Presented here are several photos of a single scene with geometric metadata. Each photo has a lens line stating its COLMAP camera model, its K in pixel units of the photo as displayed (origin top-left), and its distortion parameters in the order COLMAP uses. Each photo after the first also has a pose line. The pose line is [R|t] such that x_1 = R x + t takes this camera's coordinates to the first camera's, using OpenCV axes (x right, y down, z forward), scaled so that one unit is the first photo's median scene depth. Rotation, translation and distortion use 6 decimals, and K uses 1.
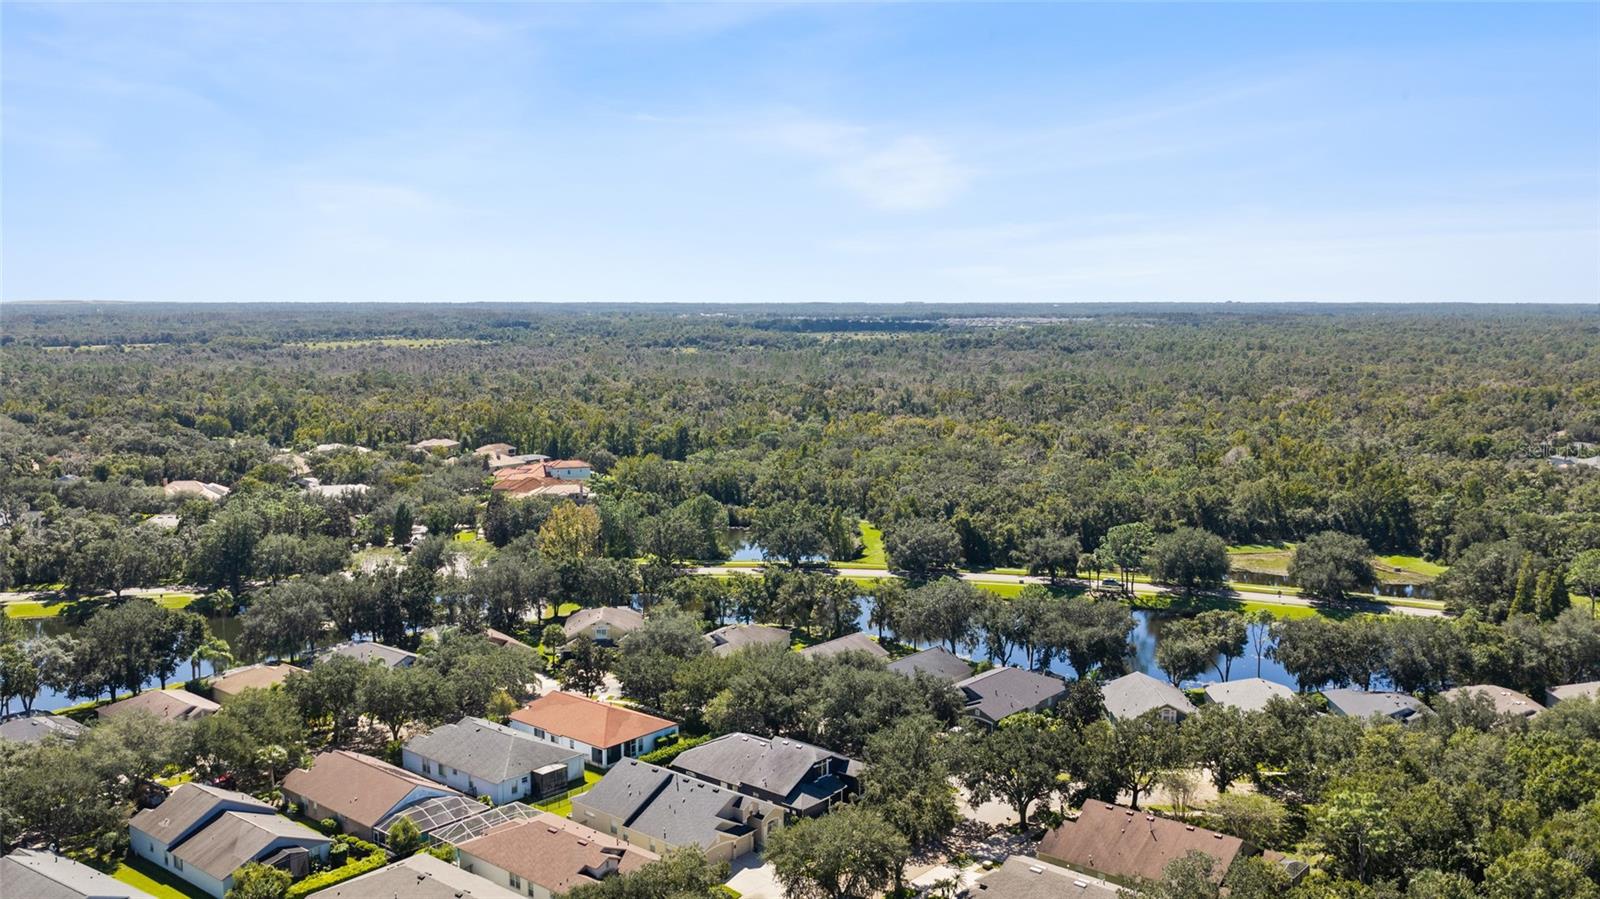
lens RADIAL K [[1330.1, 0, 800.8], [0, 1330.1, 448.8], [0, 0, 1]] dist [-0.001692, -0.001499]
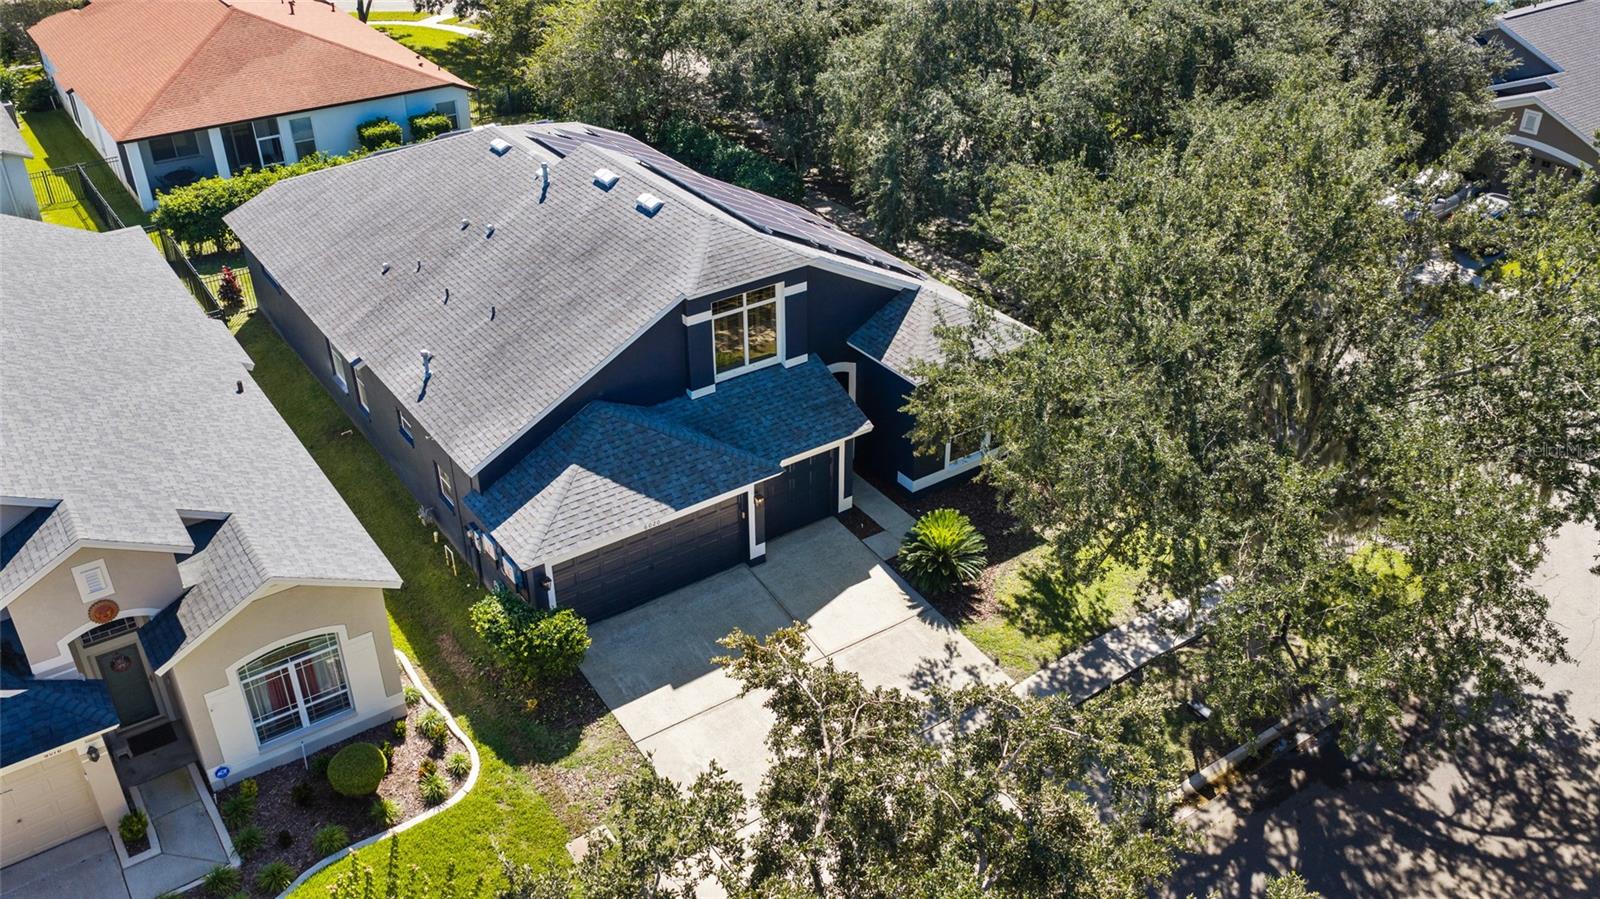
lens RADIAL K [[1330.1, 0, 799.9], [0, 1330.1, 448.8], [0, 0, 1]] dist [-0.001692, -0.001499]
pose [[0.968221, 0.141741, -0.206050, 0.065228], [-0.037606, 0.897034, 0.440359, 0.170983], [0.247251, -0.418617, 0.873858, 0.824834]]
